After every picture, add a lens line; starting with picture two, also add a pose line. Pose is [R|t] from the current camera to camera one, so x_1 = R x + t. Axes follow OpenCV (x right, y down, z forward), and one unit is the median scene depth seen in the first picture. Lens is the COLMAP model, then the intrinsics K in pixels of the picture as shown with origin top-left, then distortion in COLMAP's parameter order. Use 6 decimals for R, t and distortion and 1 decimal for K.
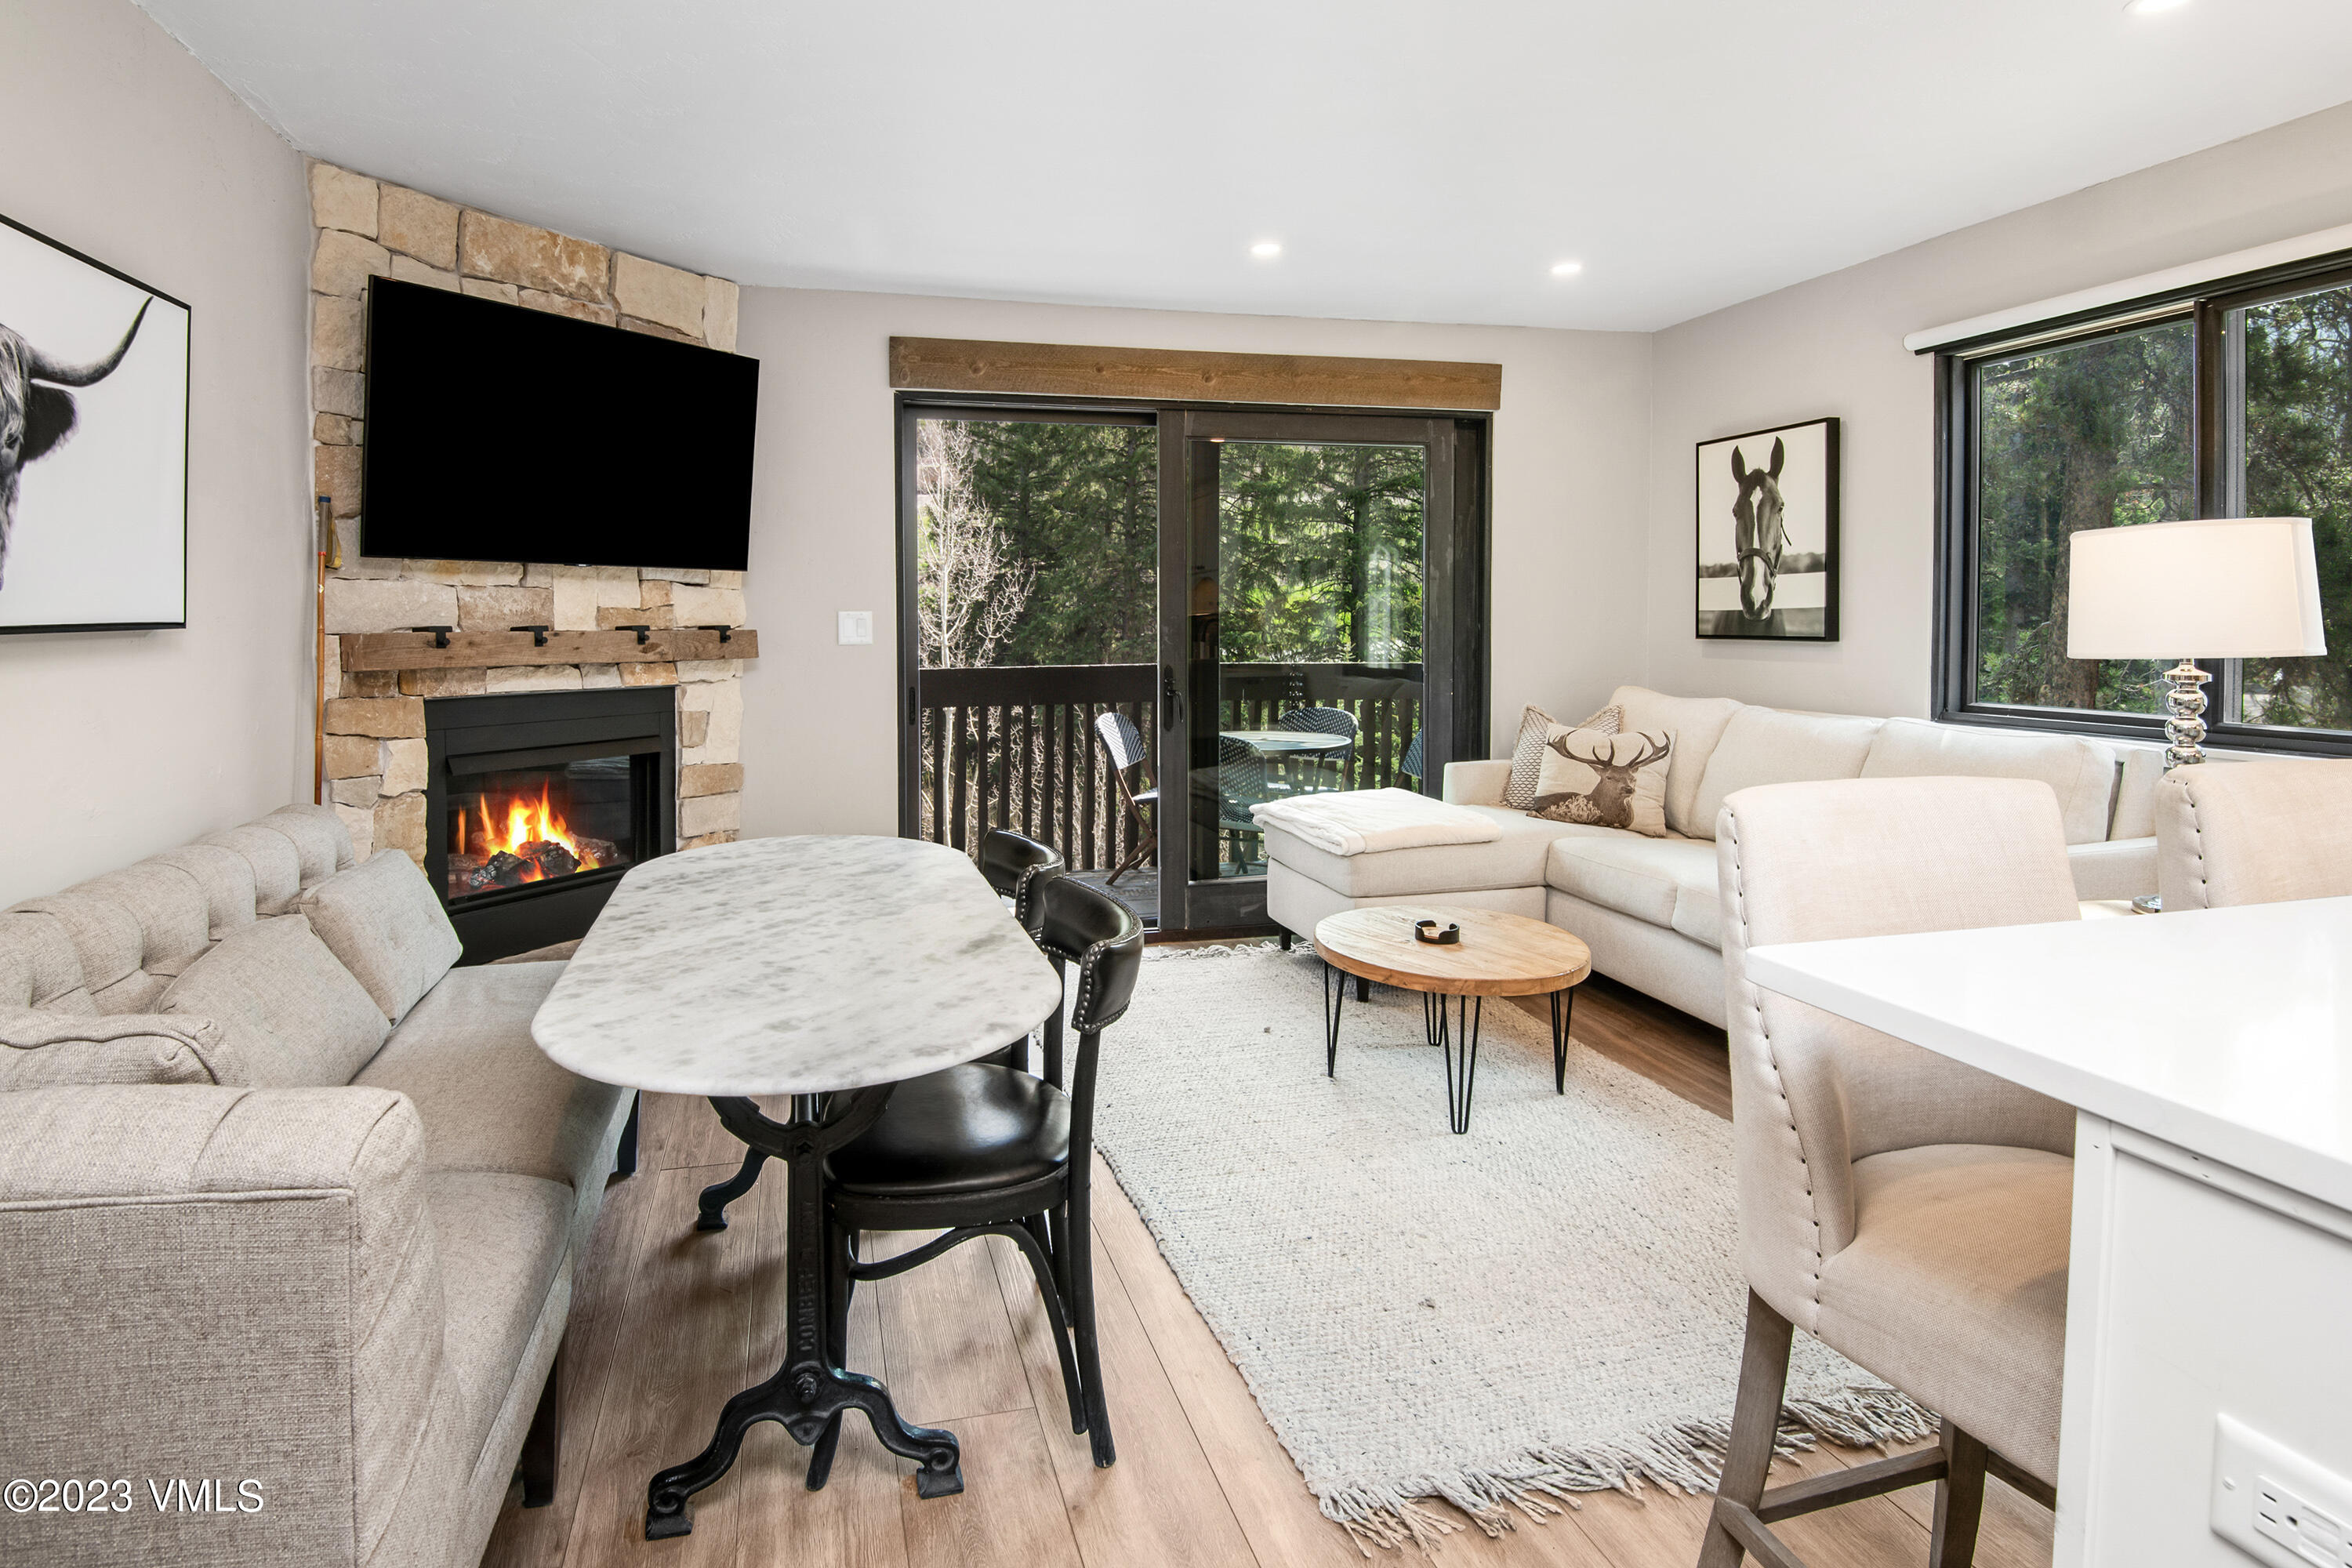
lens RADIAL K [[1166.6, 0, 1009.4], [0, 1166.6, 686.0], [0, 0, 1]] dist [-0.015554, -0.014532]
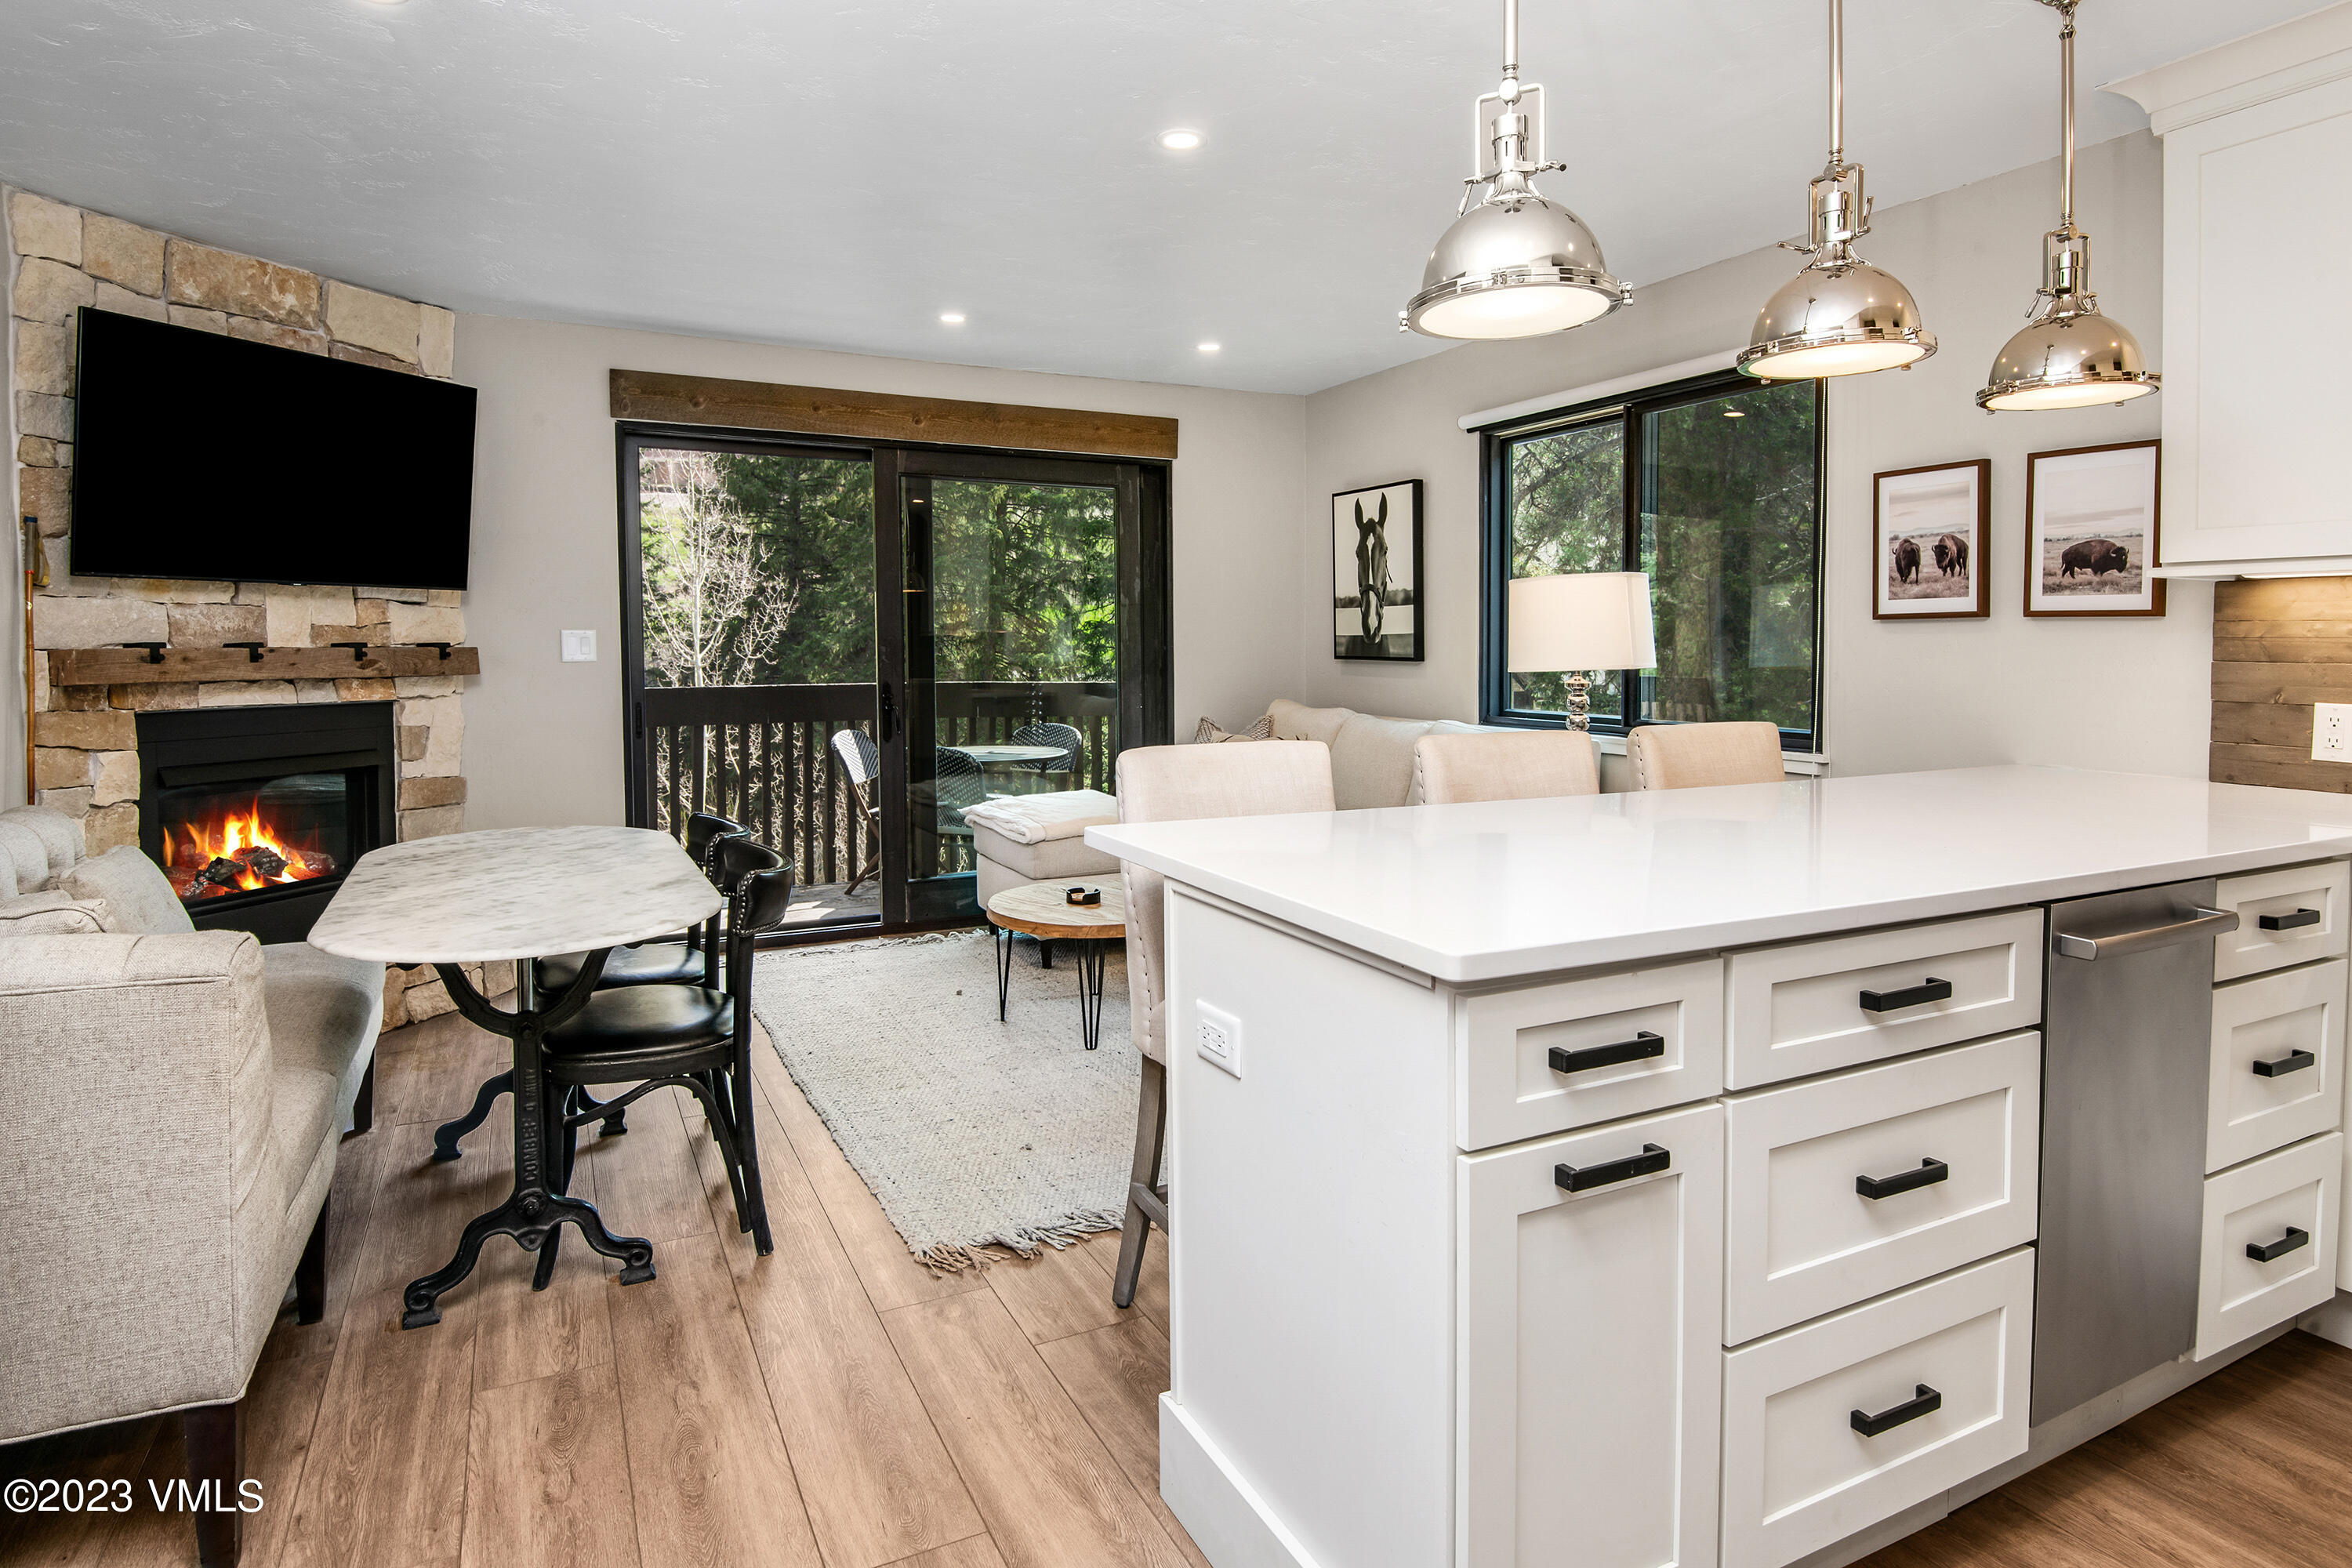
lens RADIAL K [[1288.1, 0, 1109.2], [0, 1288.1, 735.1], [0, 0, 1]] dist [-0.019030, -0.006195]
pose [[0.969792, -0.010889, 0.243689, 0.052400], [0.006780, 0.999820, 0.017695, 0.014405], [-0.243838, -0.015508, 0.969692, -0.260474]]
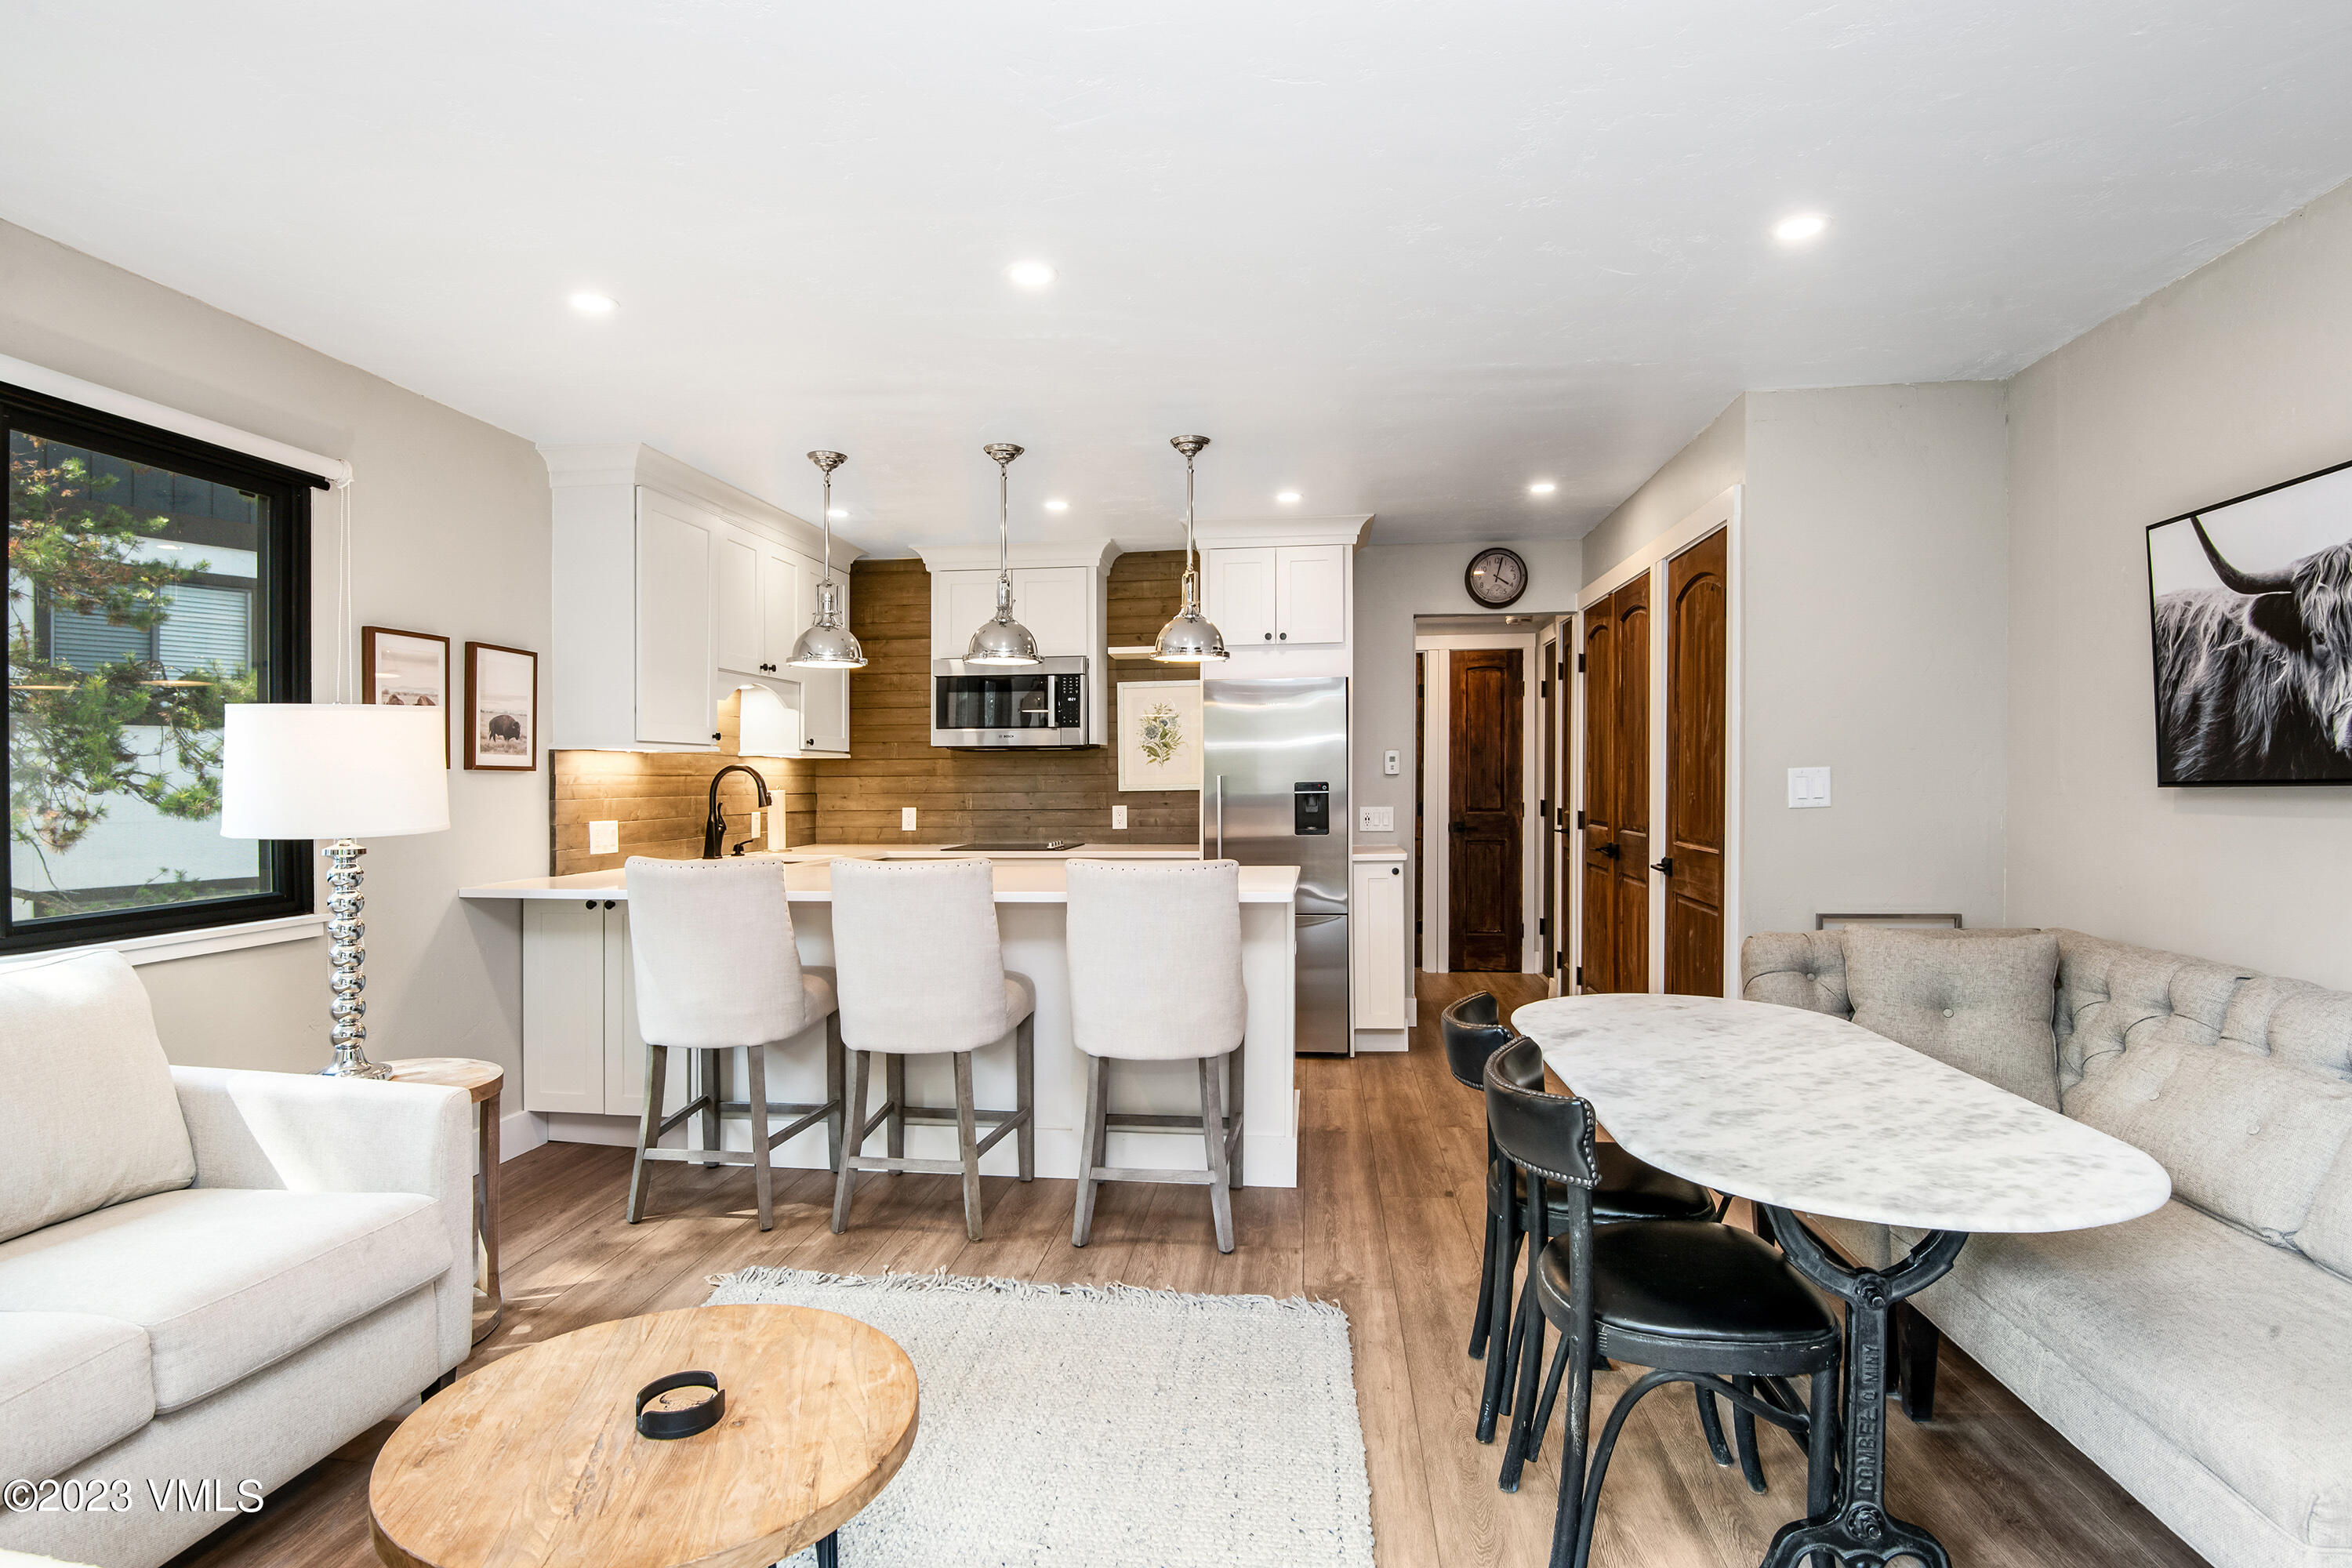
lens RADIAL K [[1166.6, 0, 1173.8], [0, 1166.6, 774.1], [0, 0, 1]] dist [-0.015554, -0.014532]
pose [[-0.958715, 0.014360, 0.284005, 0.010380], [0.028849, 0.998483, 0.046897, -0.066274], [-0.282901, 0.053154, -0.957675, 1.113331]]
